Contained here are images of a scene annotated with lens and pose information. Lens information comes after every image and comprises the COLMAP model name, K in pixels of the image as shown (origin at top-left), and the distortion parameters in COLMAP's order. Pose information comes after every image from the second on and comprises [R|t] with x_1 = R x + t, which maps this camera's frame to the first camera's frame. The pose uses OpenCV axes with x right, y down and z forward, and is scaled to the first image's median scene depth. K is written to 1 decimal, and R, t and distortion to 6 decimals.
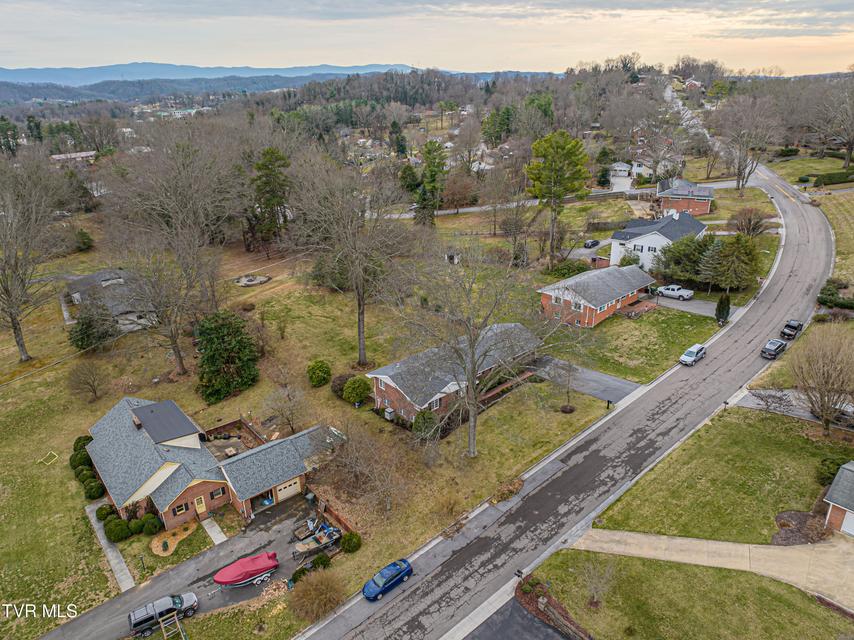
lens RADIAL K [[594.6, 0, 431.6], [0, 594.6, 320.3], [0, 0, 1]] dist [-0.049045, 0.015925]
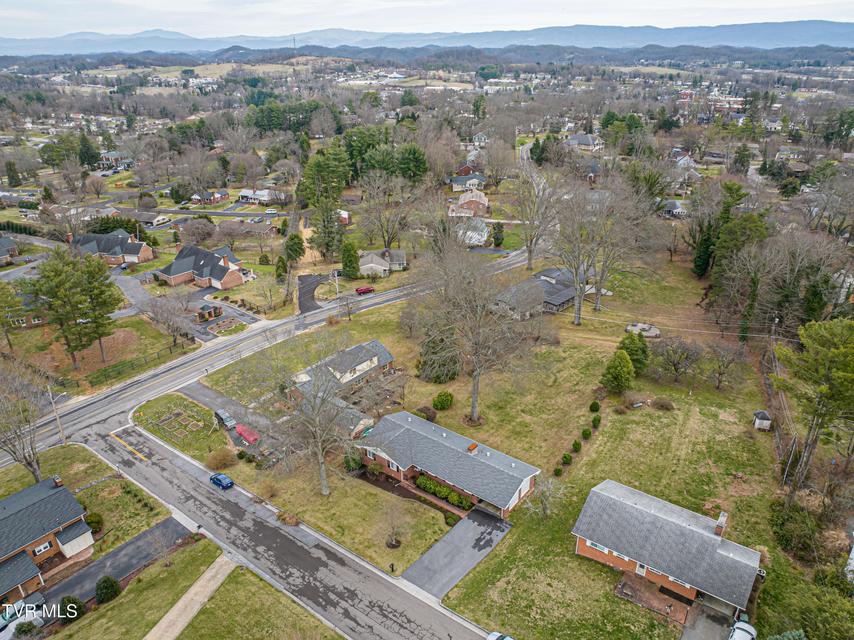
lens RADIAL K [[594.6, 0, 435.8], [0, 594.6, 317.3], [0, 0, 1]] dist [-0.049045, 0.015925]
pose [[0.199311, 0.419537, -0.885587, 1.101443], [-0.364947, 0.870488, 0.330249, -0.618775], [0.909444, 0.257370, 0.326607, 0.712810]]
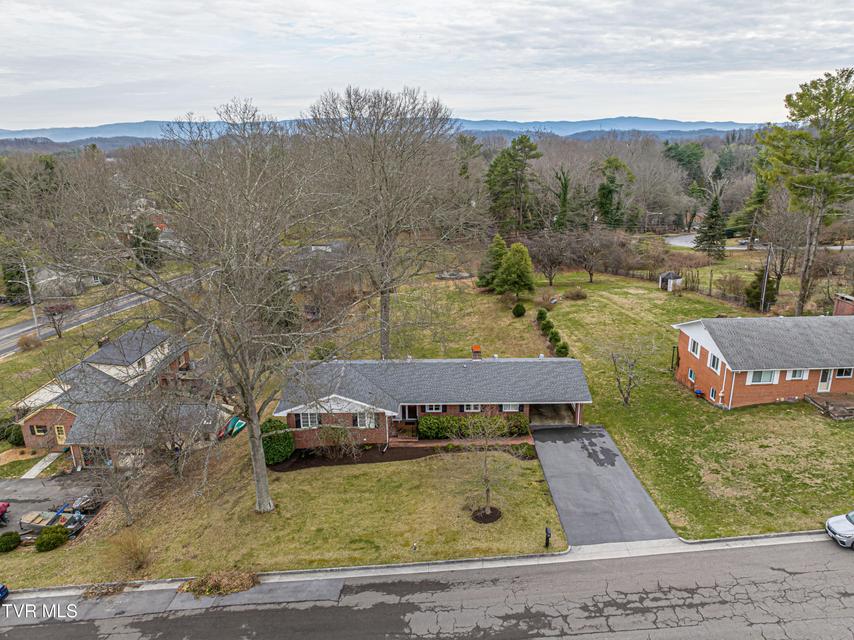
lens RADIAL K [[594.6, 0, 427.9], [0, 594.6, 323.6], [0, 0, 1]] dist [-0.049045, 0.015925]
pose [[0.744355, 0.202799, -0.636245, 0.540978], [-0.246471, 0.968933, 0.020490, -0.007154], [0.620635, 0.141564, 0.771215, 0.623150]]
